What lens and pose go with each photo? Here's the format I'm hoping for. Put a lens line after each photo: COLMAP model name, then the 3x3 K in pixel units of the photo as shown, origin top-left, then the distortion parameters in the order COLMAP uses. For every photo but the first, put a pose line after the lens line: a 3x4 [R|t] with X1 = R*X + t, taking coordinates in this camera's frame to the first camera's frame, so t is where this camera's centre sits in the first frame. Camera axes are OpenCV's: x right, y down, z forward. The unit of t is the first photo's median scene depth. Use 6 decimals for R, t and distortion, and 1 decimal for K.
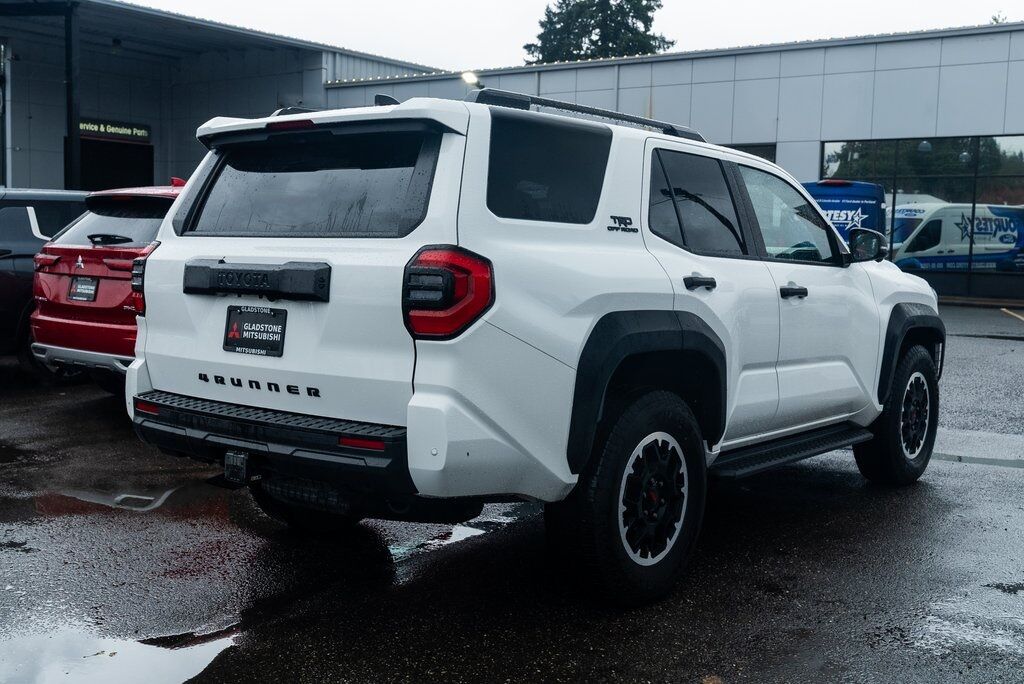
lens RADIAL K [[1107.3, 0, 518.7], [0, 1107.3, 345.4], [0, 0, 1]] dist [0.027280, 0.000000]
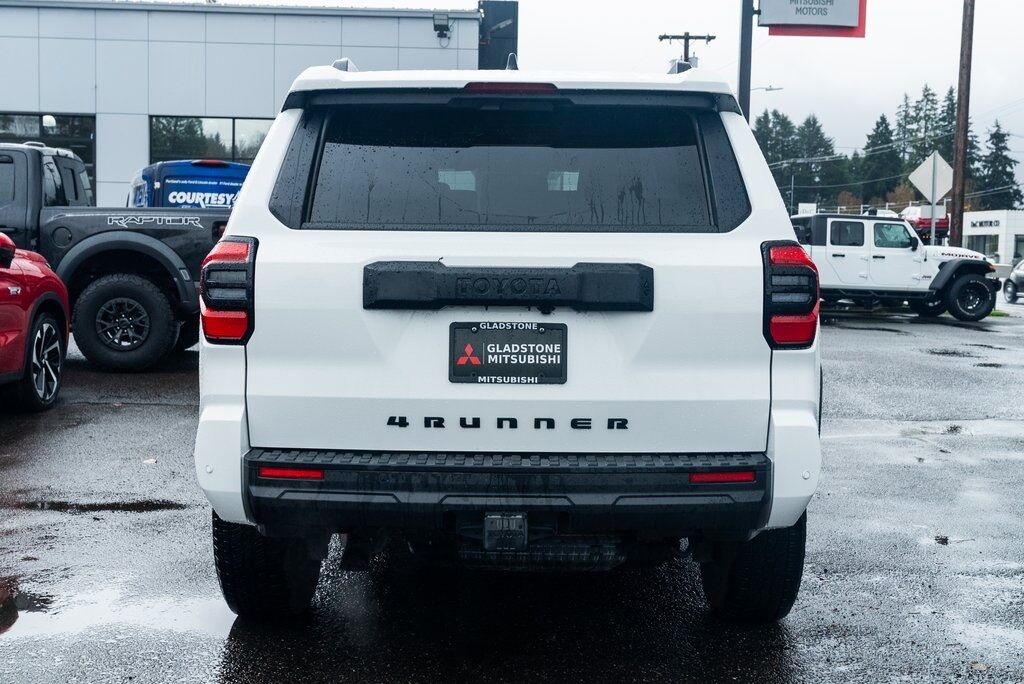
lens RADIAL K [[1224.2, 0, 507.0], [0, 1224.2, 341.6], [0, 0, 1]] dist [0.014305, 0.000000]
pose [[0.799819, -0.057377, 0.597493, -0.740710], [0.056943, 0.998184, 0.019630, -0.037643], [-0.597535, 0.018323, 0.801634, 0.317047]]
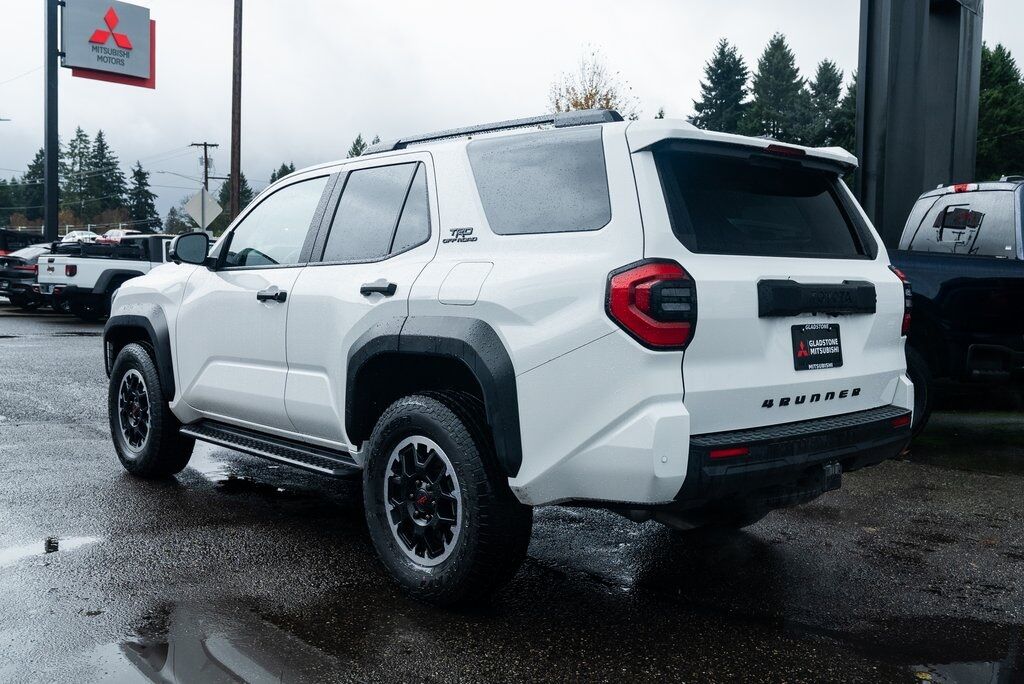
lens RADIAL K [[998.0, 0, 513.7], [0, 998.0, 339.6], [0, 0, 1]] dist [-0.013636, 0.000000]
pose [[0.179823, -0.080490, 0.980400, -1.208047], [0.069775, 0.995180, 0.068906, -0.104305], [-0.981221, 0.056017, 0.184573, 1.100039]]
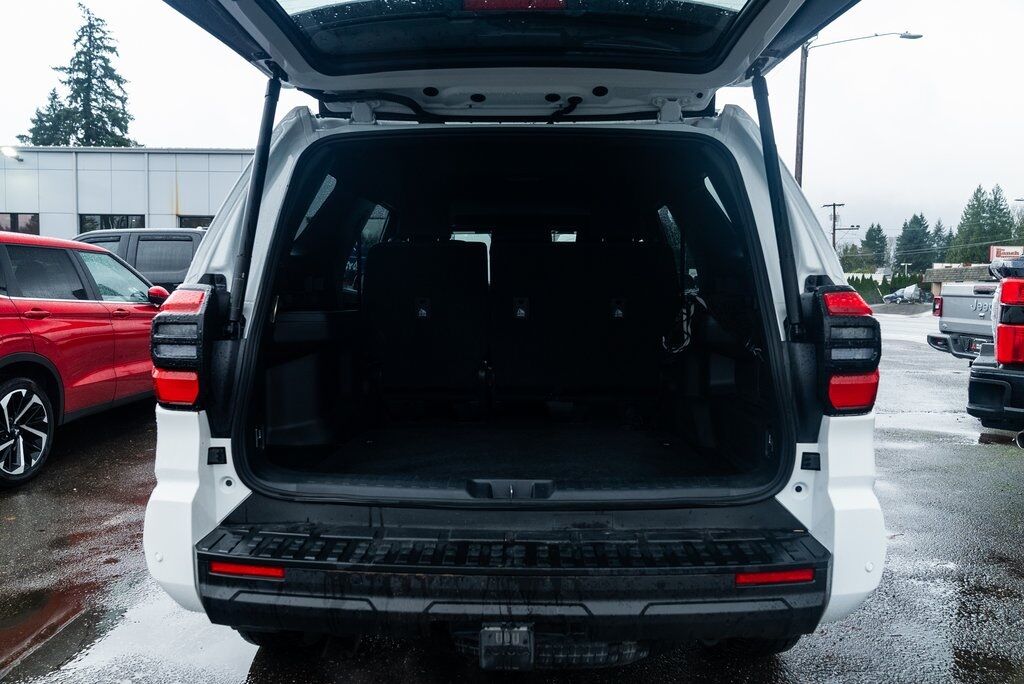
lens RADIAL K [[696.2, 0, 514.0], [0, 696.2, 335.4], [0, 0, 1]] dist [-0.031556, 0.013472]
pose [[0.806710, -0.049627, 0.588860, -0.463288], [0.061104, 0.998131, 0.000409, -0.062695], [-0.587780, 0.035652, 0.808235, 0.672303]]
